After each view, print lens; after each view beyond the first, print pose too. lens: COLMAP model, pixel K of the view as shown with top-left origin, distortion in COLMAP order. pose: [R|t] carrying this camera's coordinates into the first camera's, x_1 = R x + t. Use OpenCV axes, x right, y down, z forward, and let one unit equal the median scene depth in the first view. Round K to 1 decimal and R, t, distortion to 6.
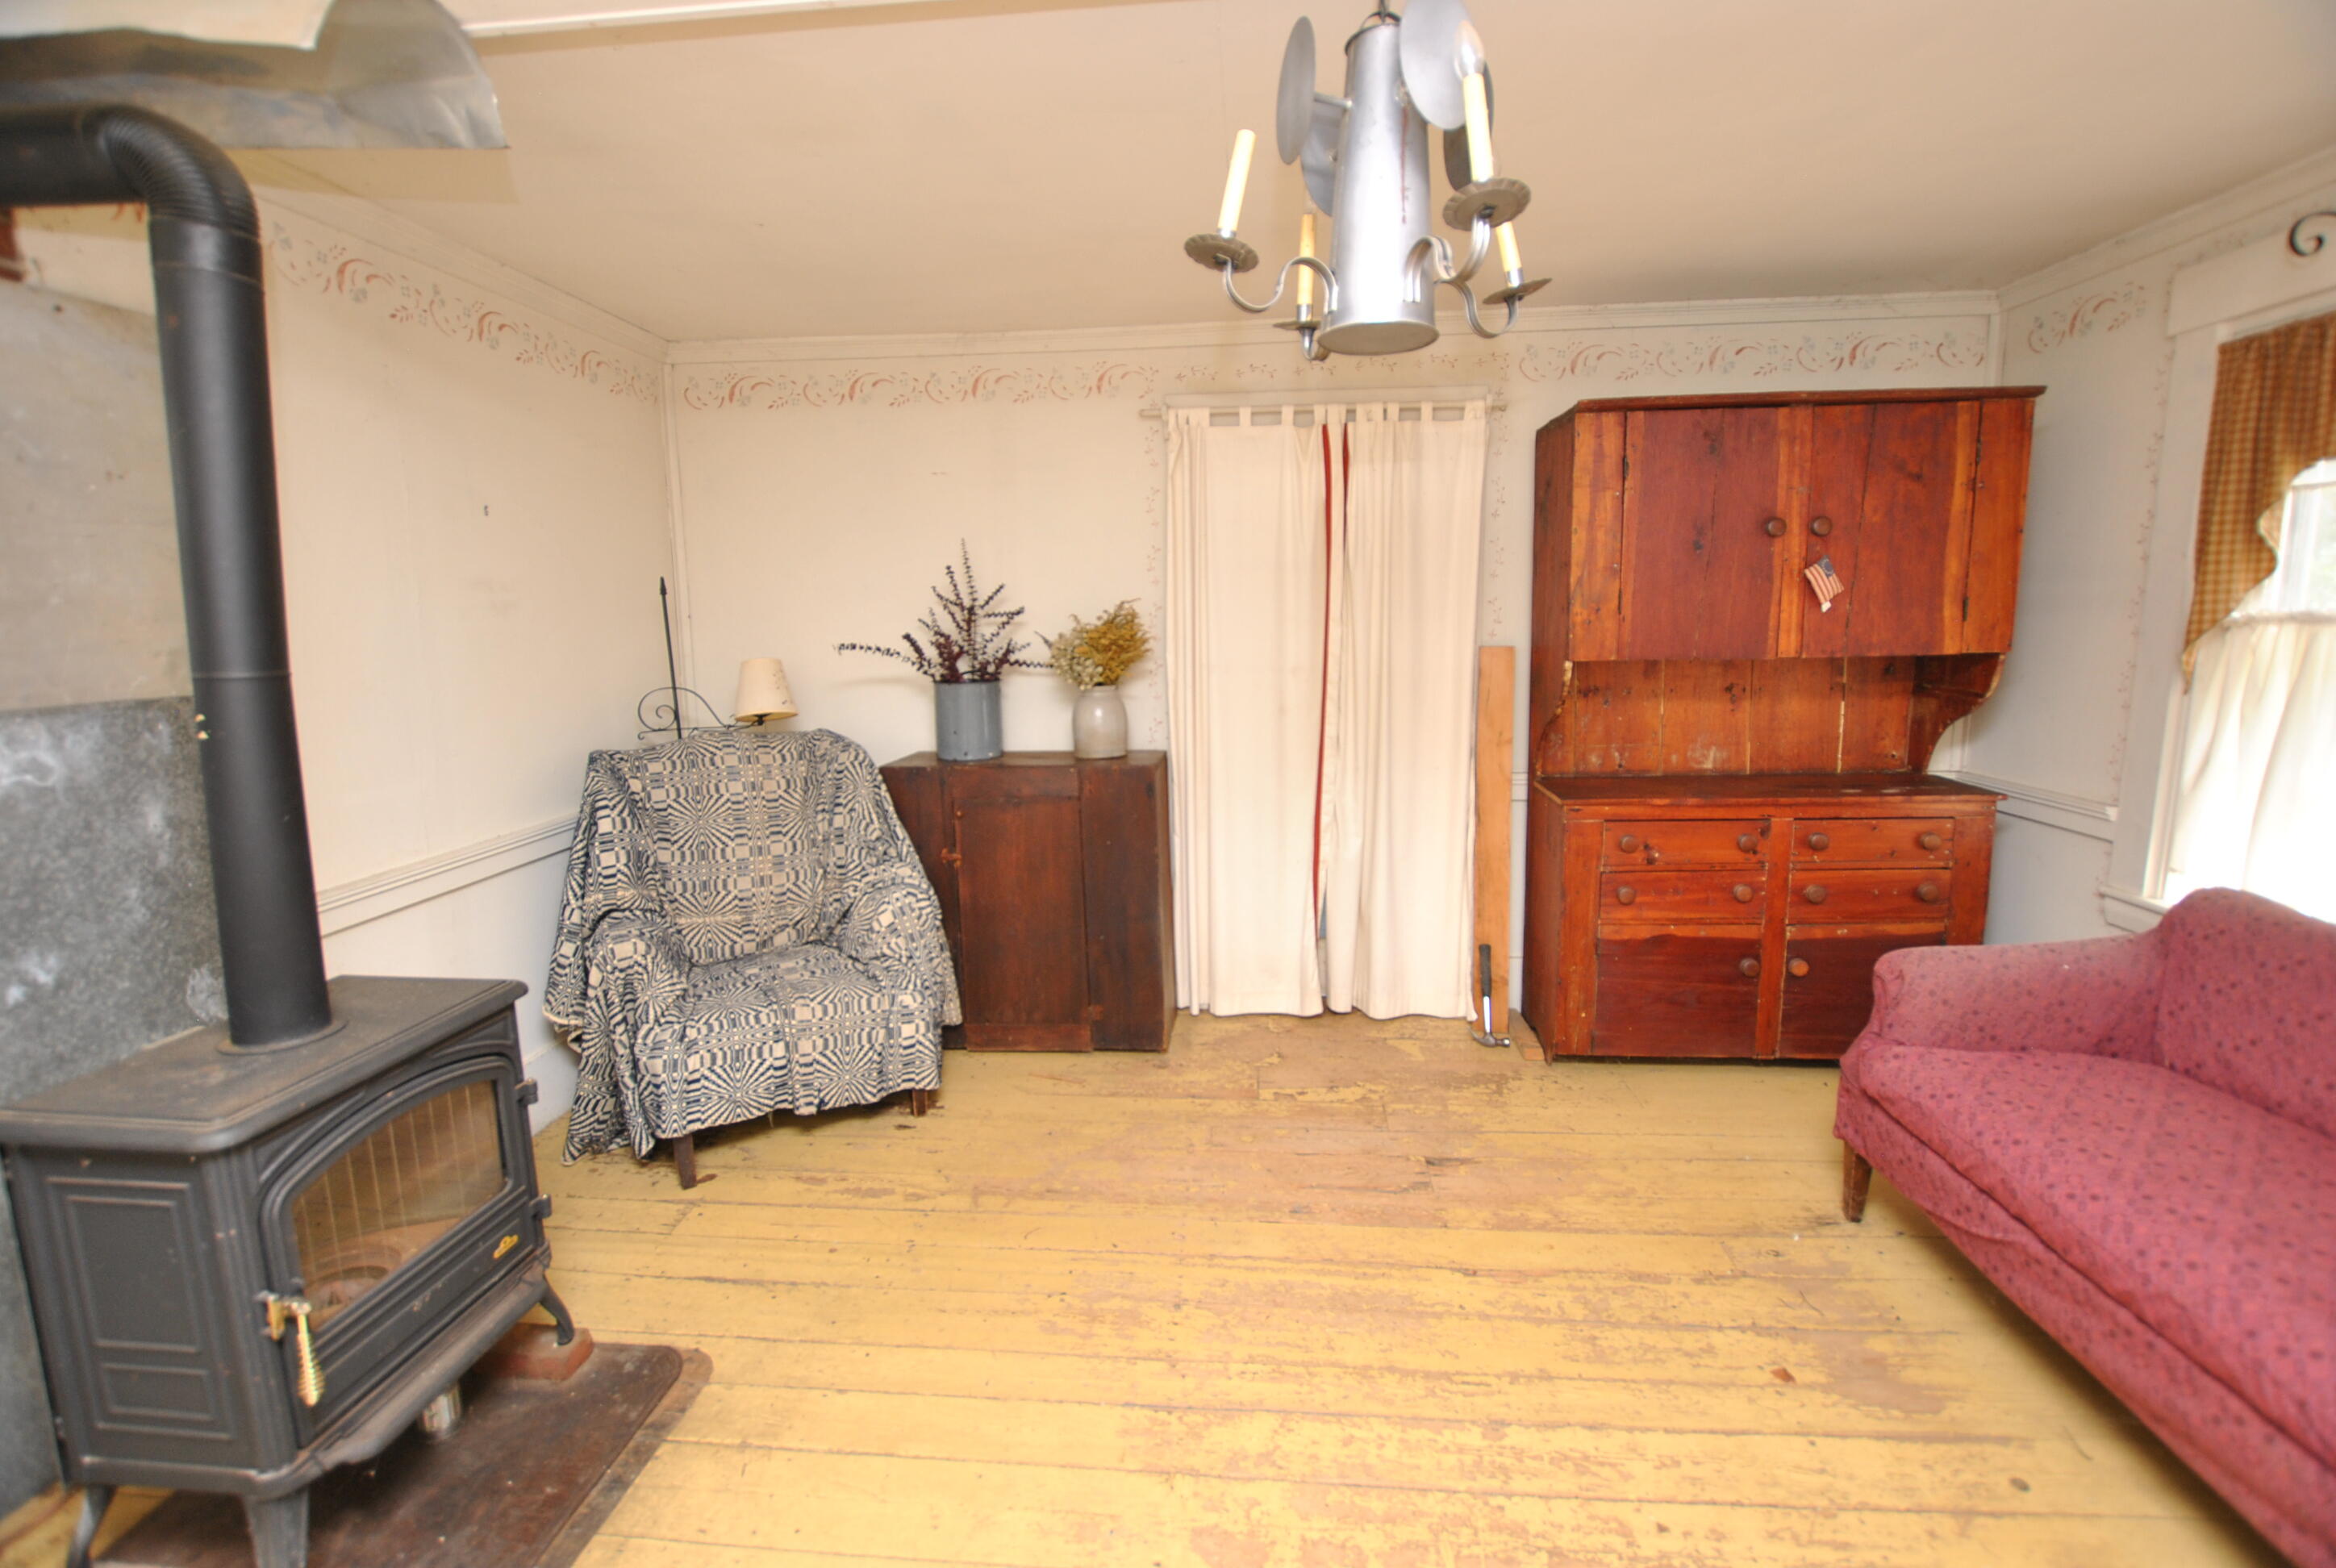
lens RADIAL K [[1028.7, 0, 1168.3], [0, 1028.7, 761.1], [0, 0, 1]] dist [-0.033910, 0.003919]
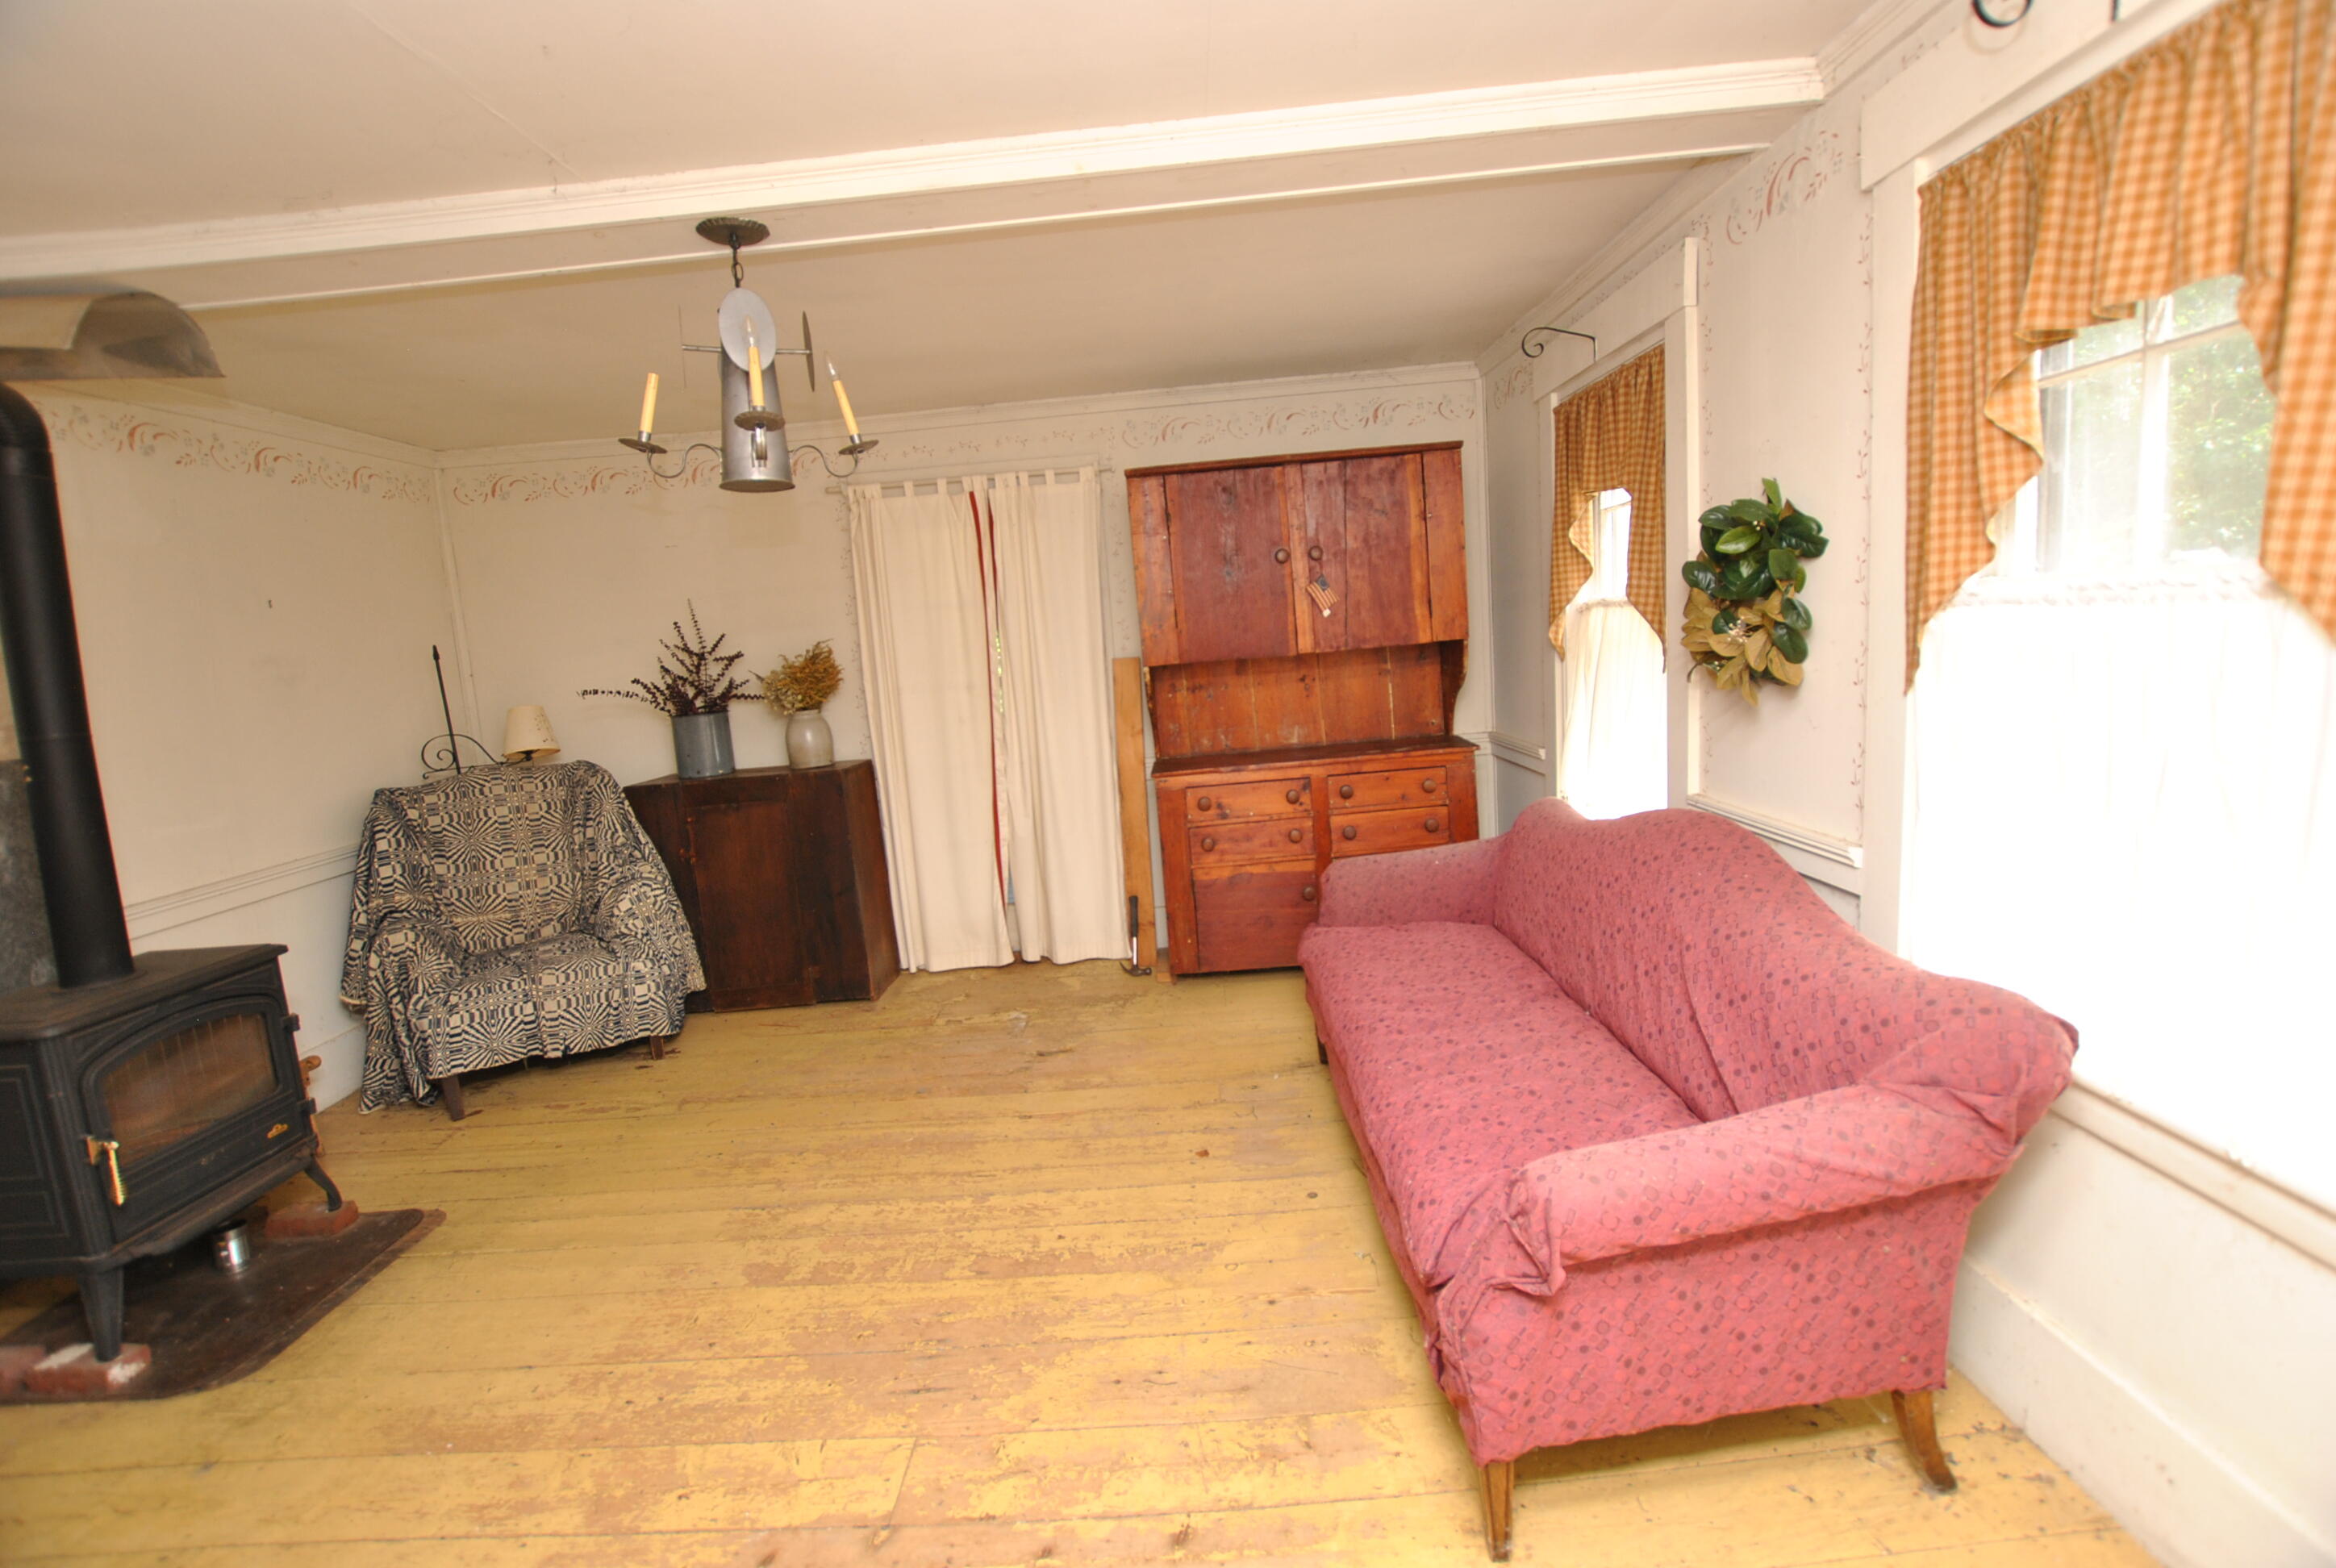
lens RADIAL K [[1029.1, 0, 1168.6], [0, 1029.1, 760.3], [0, 0, 1]] dist [-0.040224, 0.007420]
pose [[0.995024, -0.068978, 0.071903, 0.327801], [0.070434, 0.997356, -0.017902, 0.047732], [-0.070478, 0.022877, 0.997251, -0.311207]]
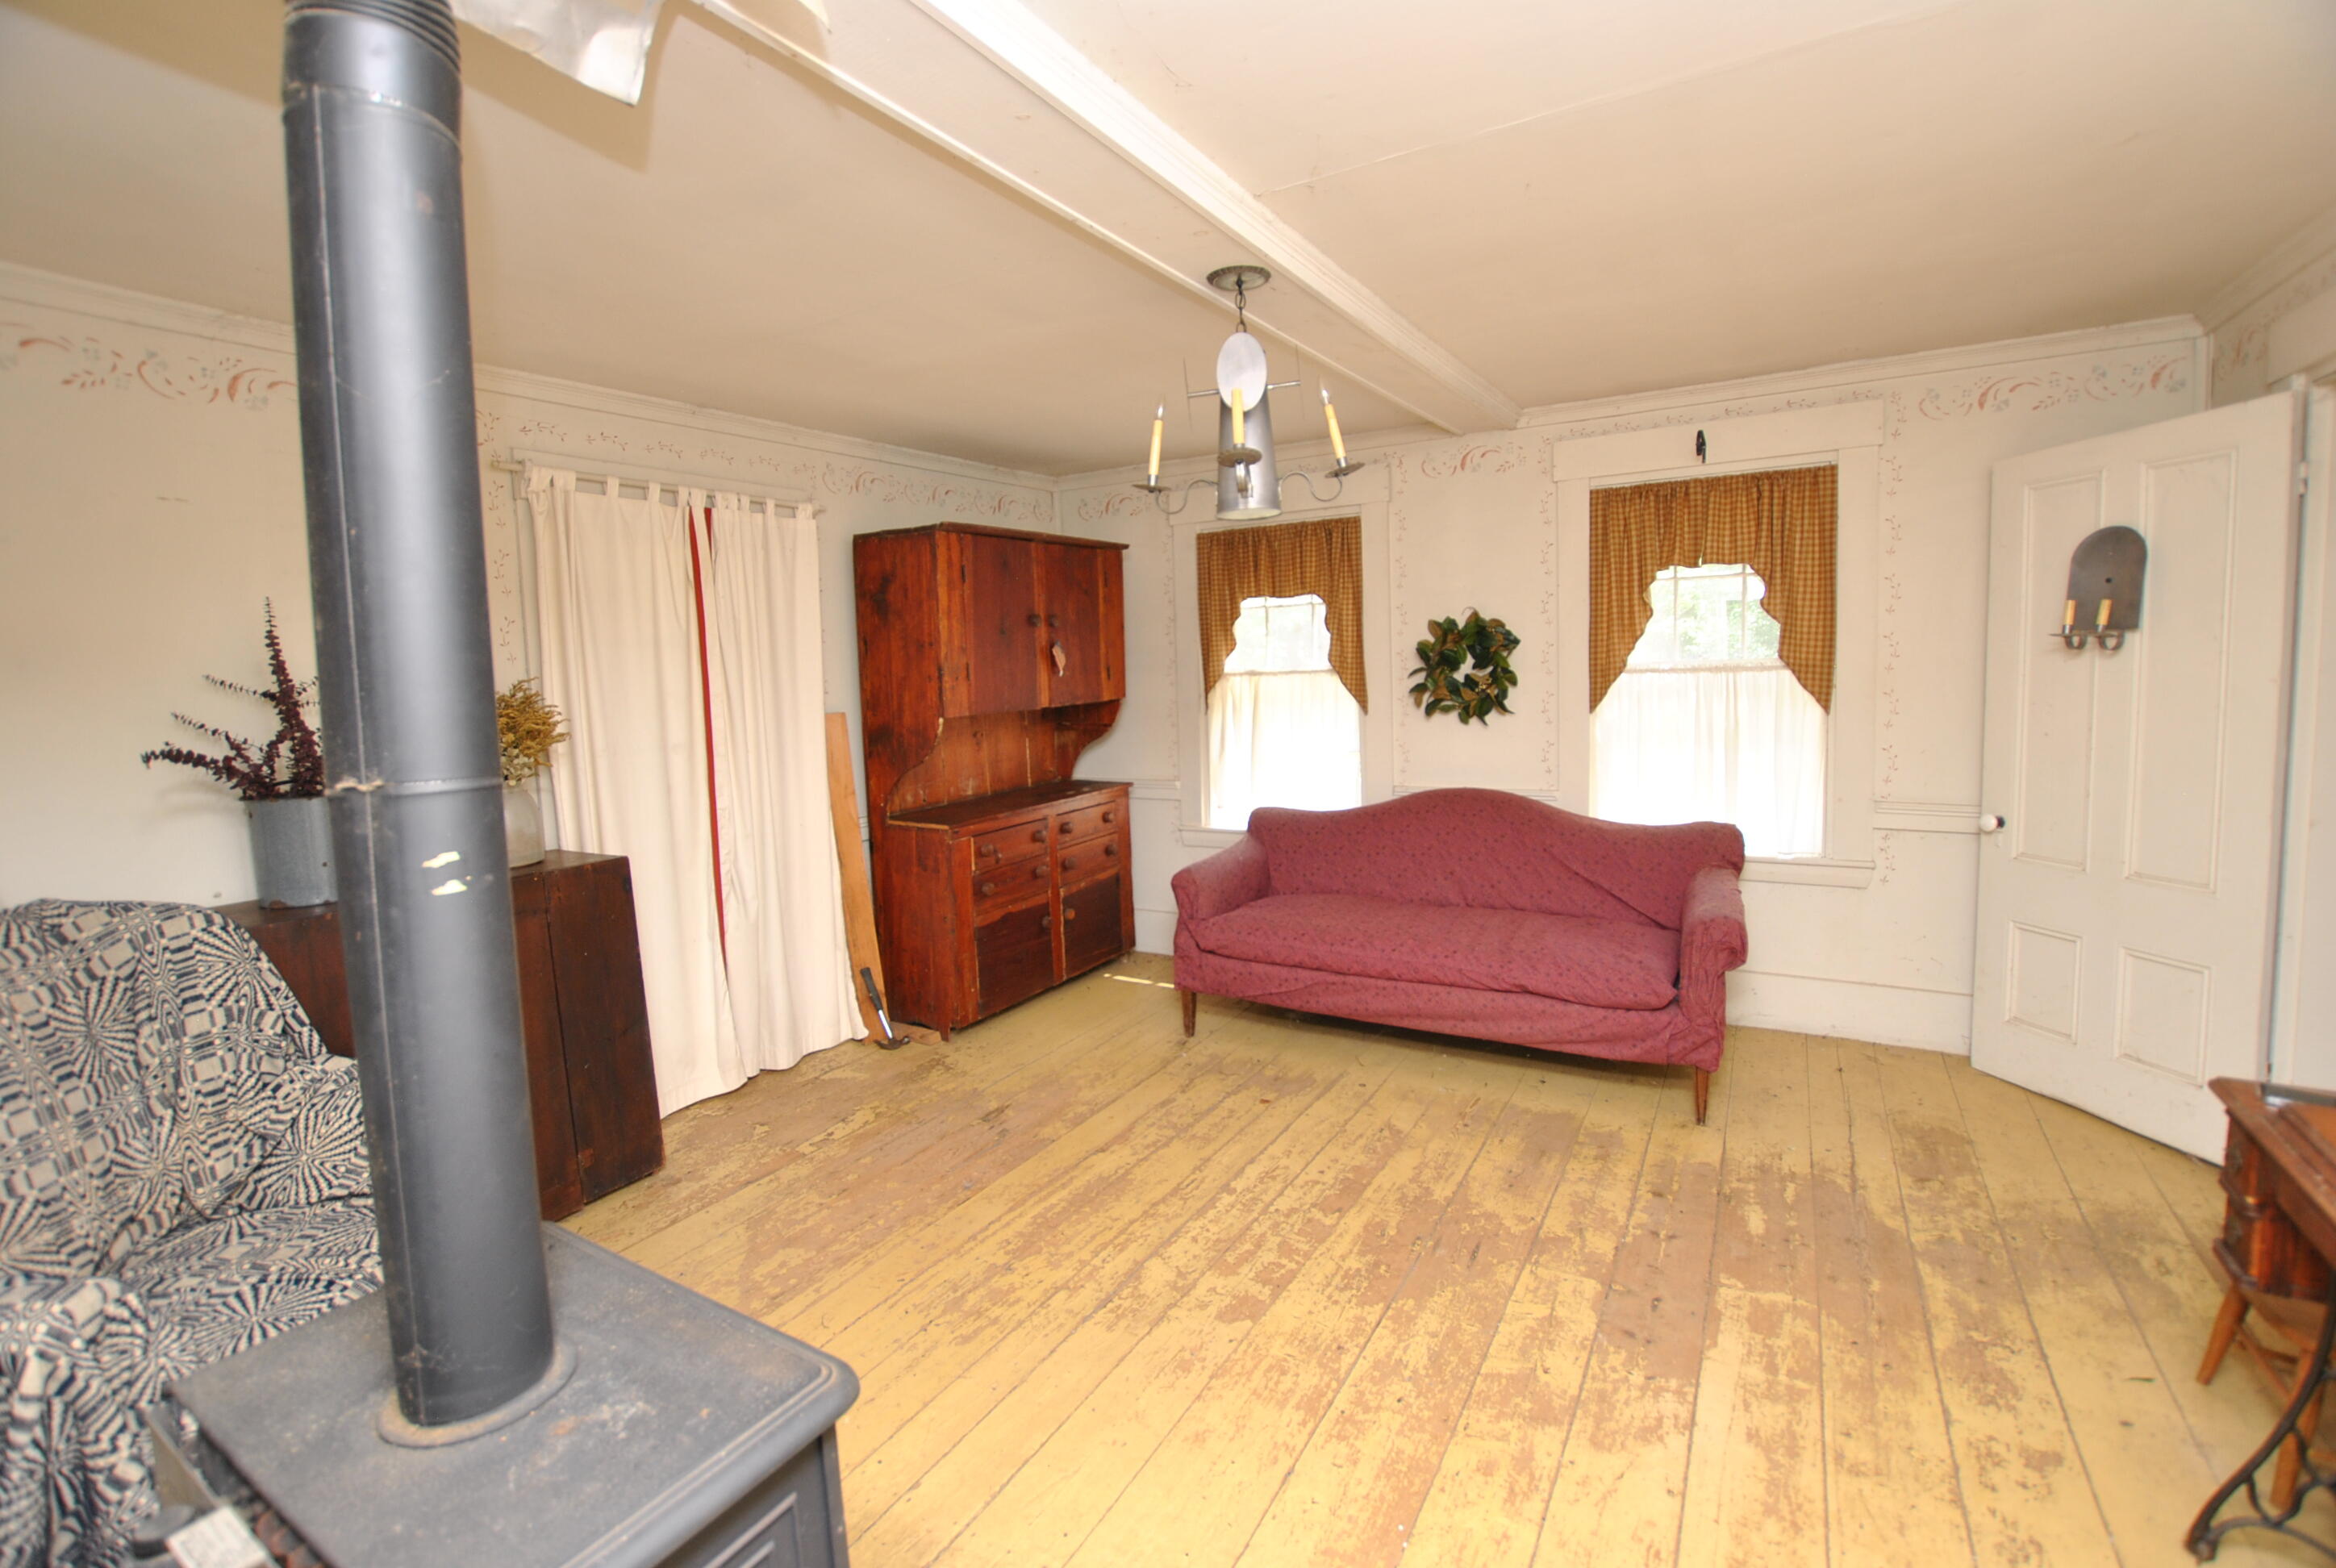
lens RADIAL K [[1029.1, 0, 1168.6], [0, 1029.1, 760.3], [0, 0, 1]] dist [-0.040224, 0.007420]
pose [[0.436010, -0.083843, 0.896028, -0.671125], [0.155254, 0.987730, 0.016877, -0.023003], [-0.886449, 0.131753, 0.443677, 0.181492]]
